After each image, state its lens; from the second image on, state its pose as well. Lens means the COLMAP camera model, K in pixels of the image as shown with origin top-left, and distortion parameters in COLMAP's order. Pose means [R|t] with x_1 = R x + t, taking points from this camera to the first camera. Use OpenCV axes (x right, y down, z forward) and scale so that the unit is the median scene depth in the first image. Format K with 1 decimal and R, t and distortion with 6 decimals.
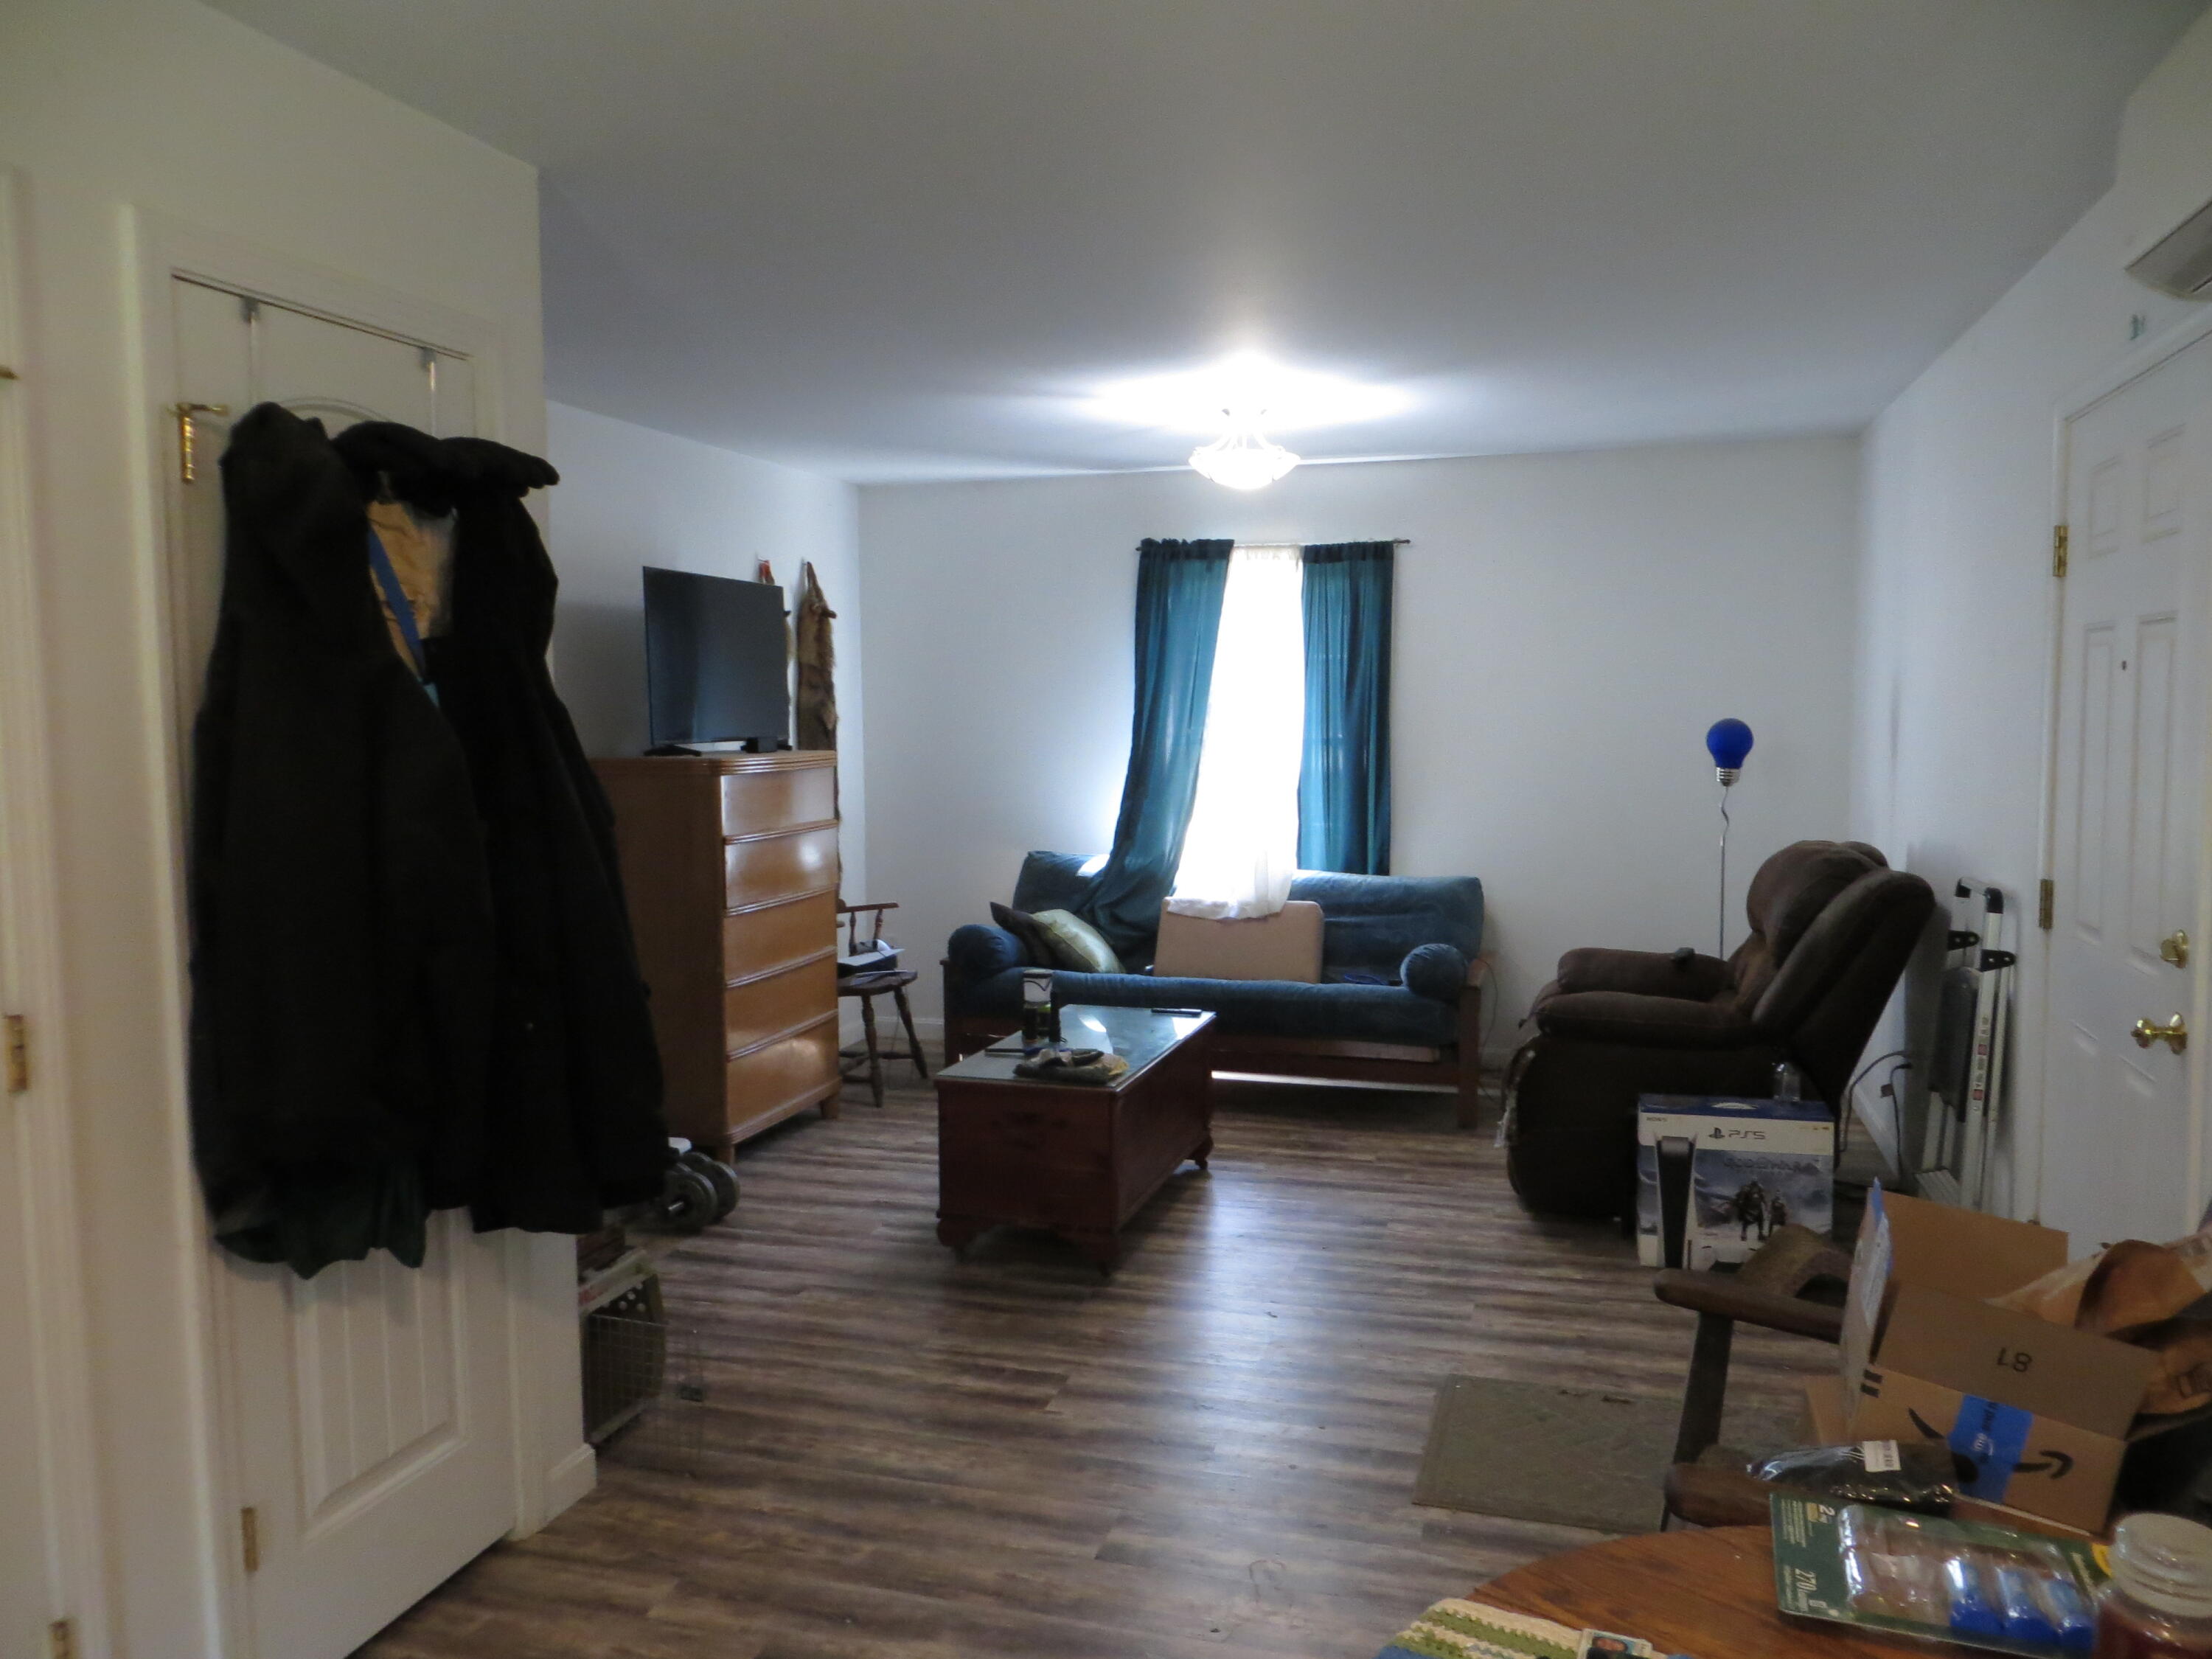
lens RADIAL K [[1671.5, 0, 1106.0], [0, 1671.5, 829.5], [0, 0, 1]] dist [-0.013368, 0.002541]
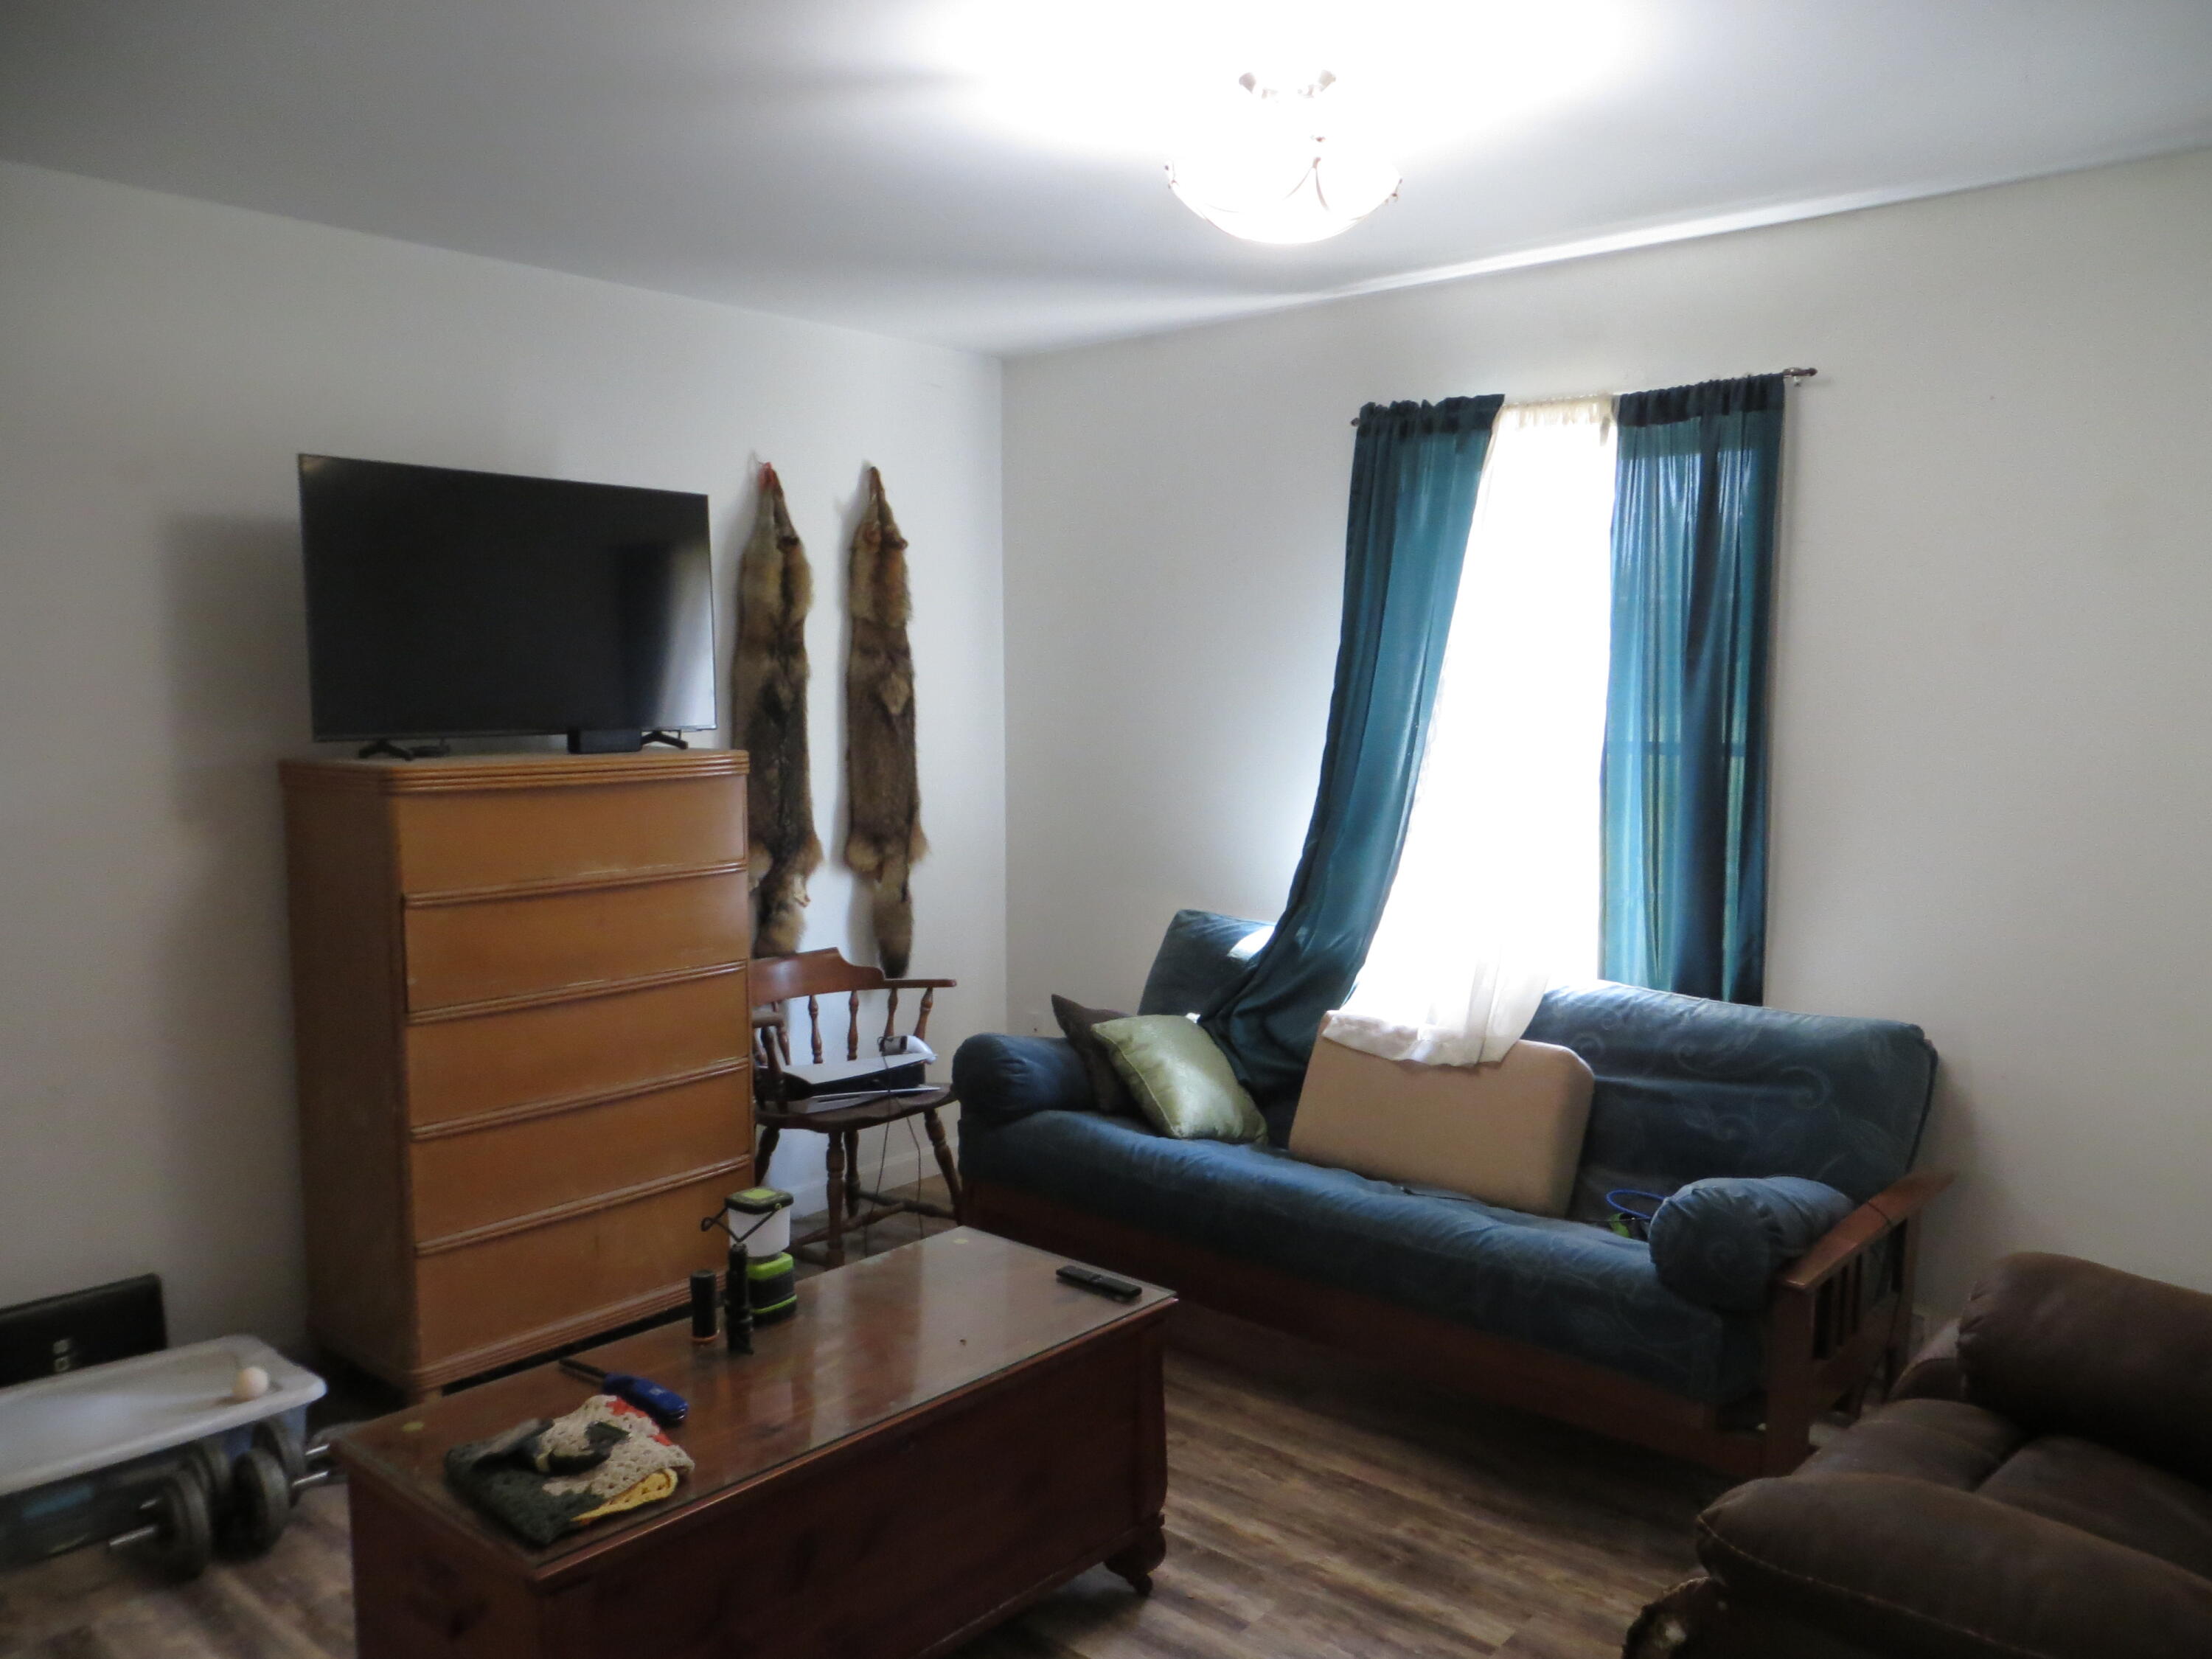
lens RADIAL K [[1671.5, 0, 1106.0], [0, 1671.5, 829.5], [0, 0, 1]] dist [-0.013368, 0.002541]
pose [[0.911133, 0.042226, -0.409943, 0.197869], [-0.034936, 0.999070, 0.025261, -0.034027], [0.410629, -0.008695, 0.911761, 0.426942]]
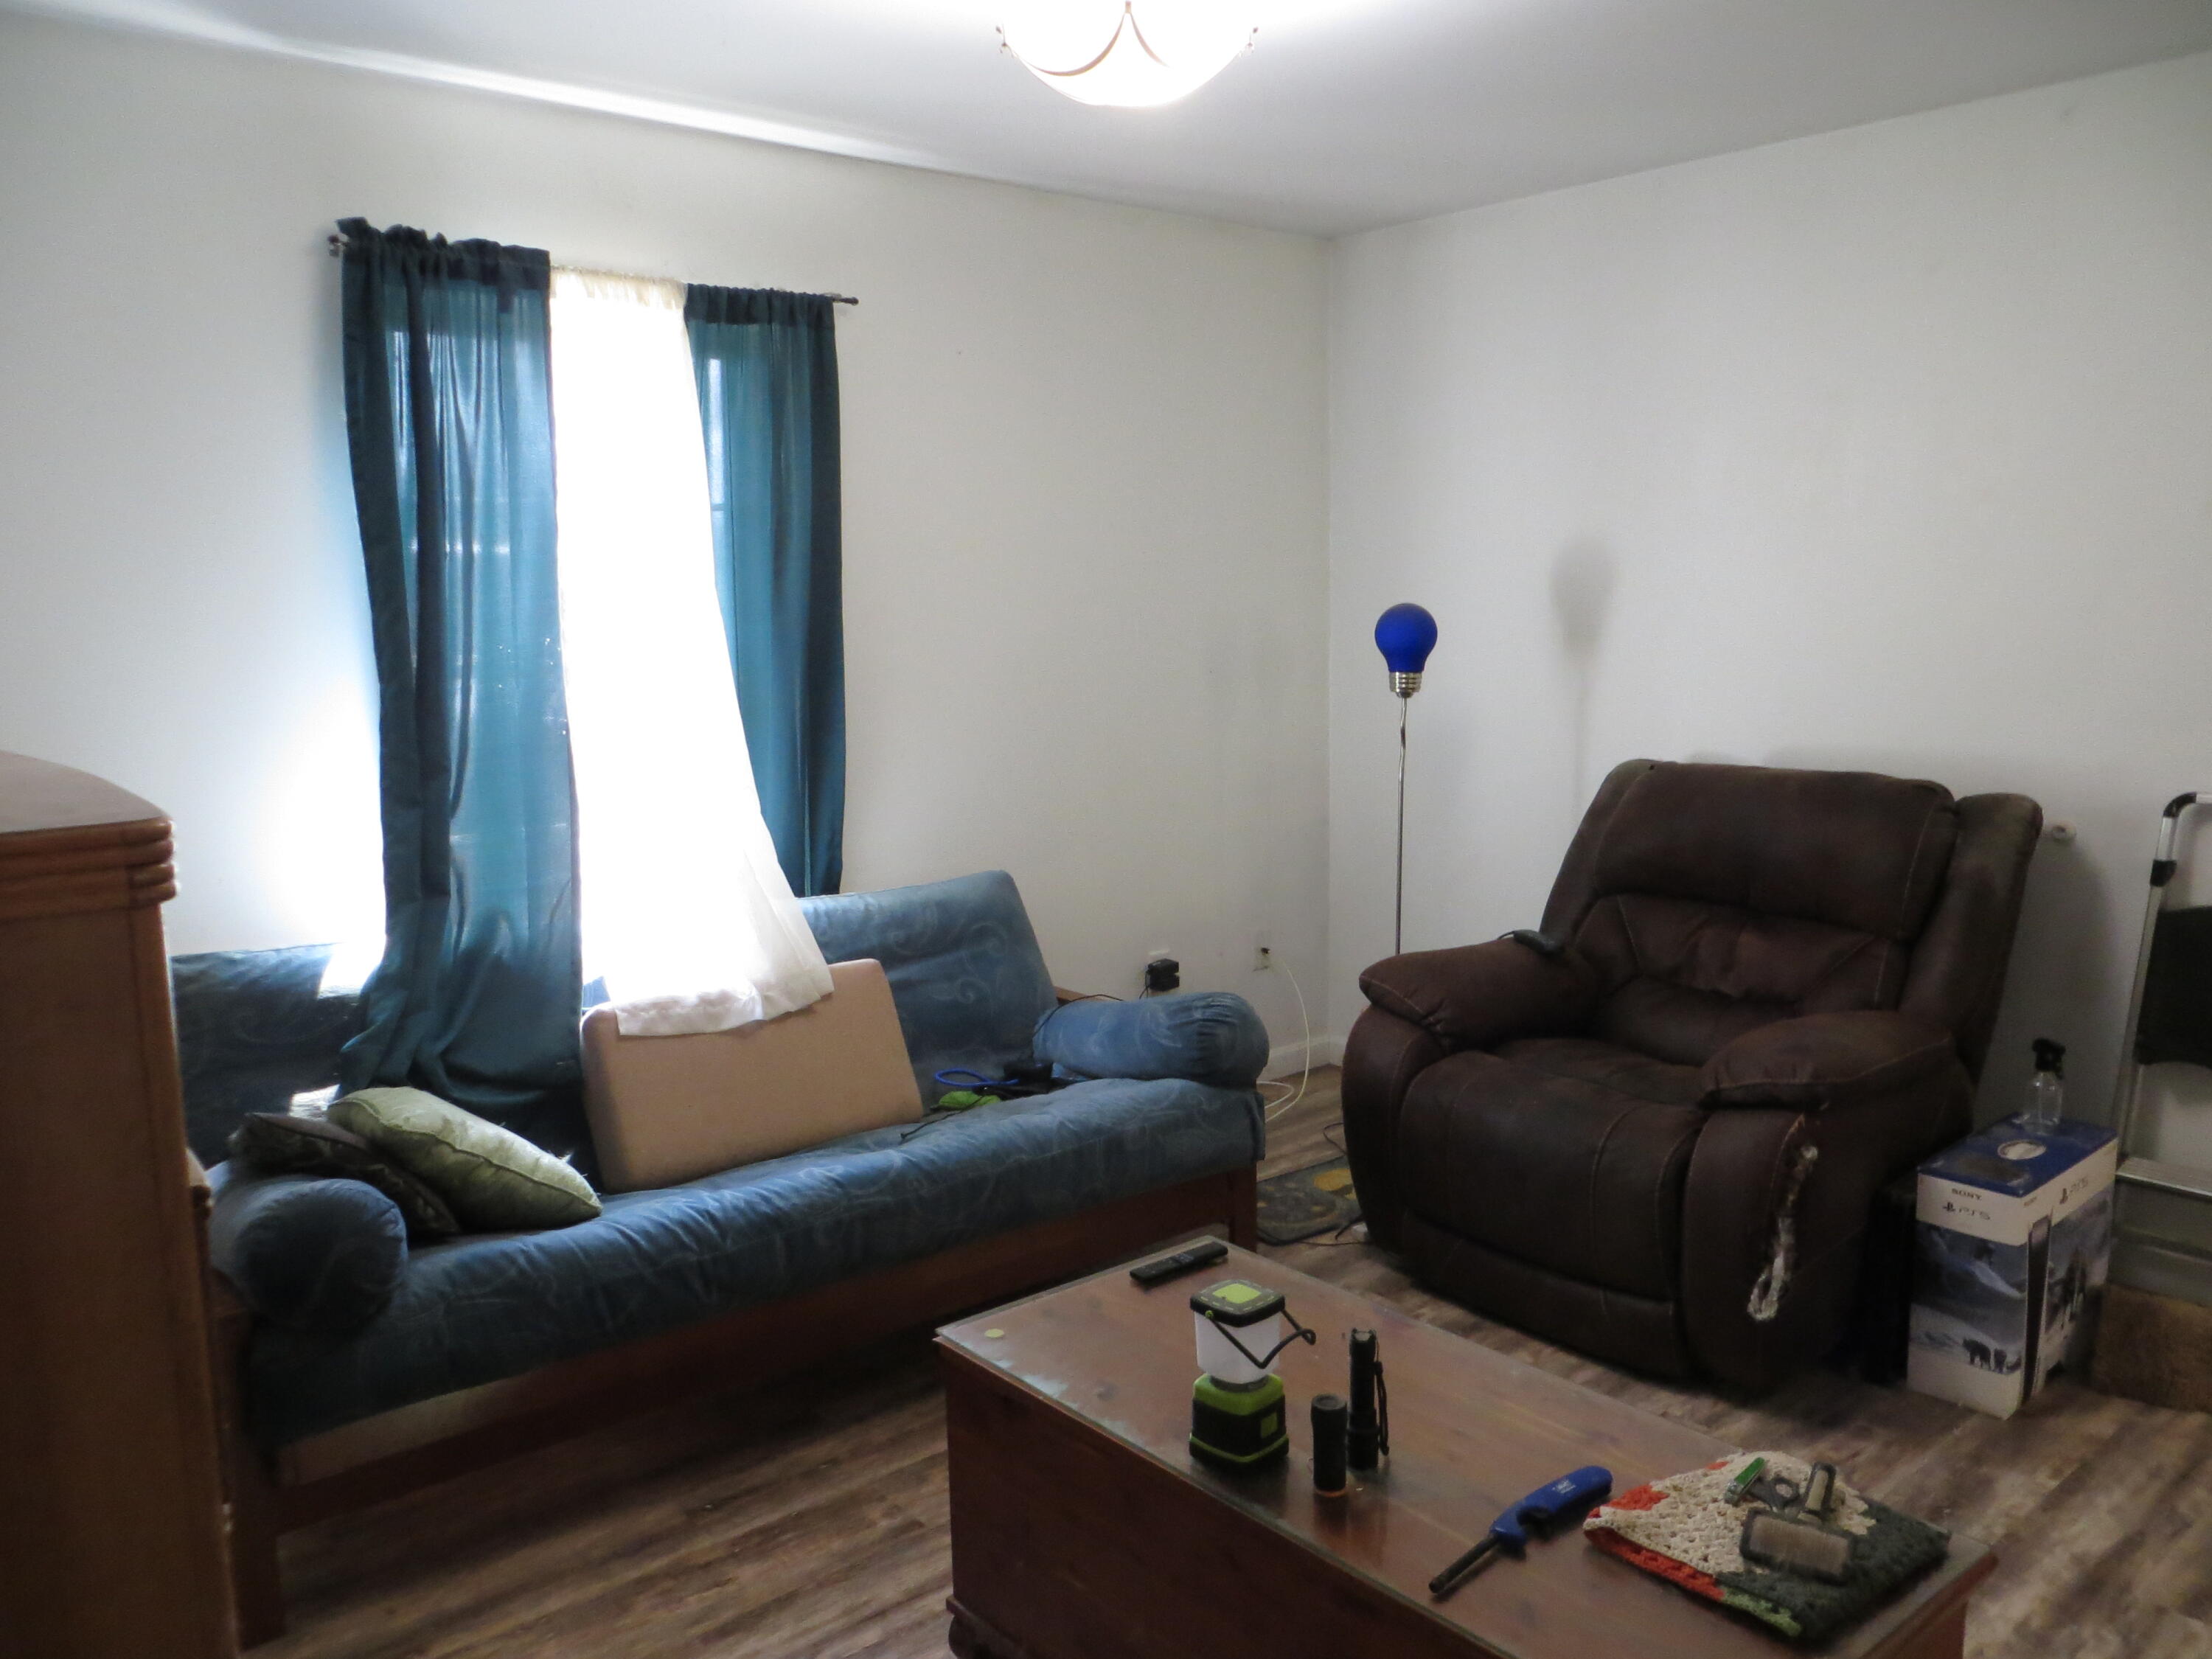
lens RADIAL K [[1671.5, 0, 1106.0], [0, 1671.5, 829.5], [0, 0, 1]] dist [-0.013368, 0.002541]
pose [[0.550808, -0.119980, 0.825963, -0.259648], [0.075835, 0.992715, 0.093630, -0.040427], [-0.831180, 0.011065, 0.555894, 0.609907]]
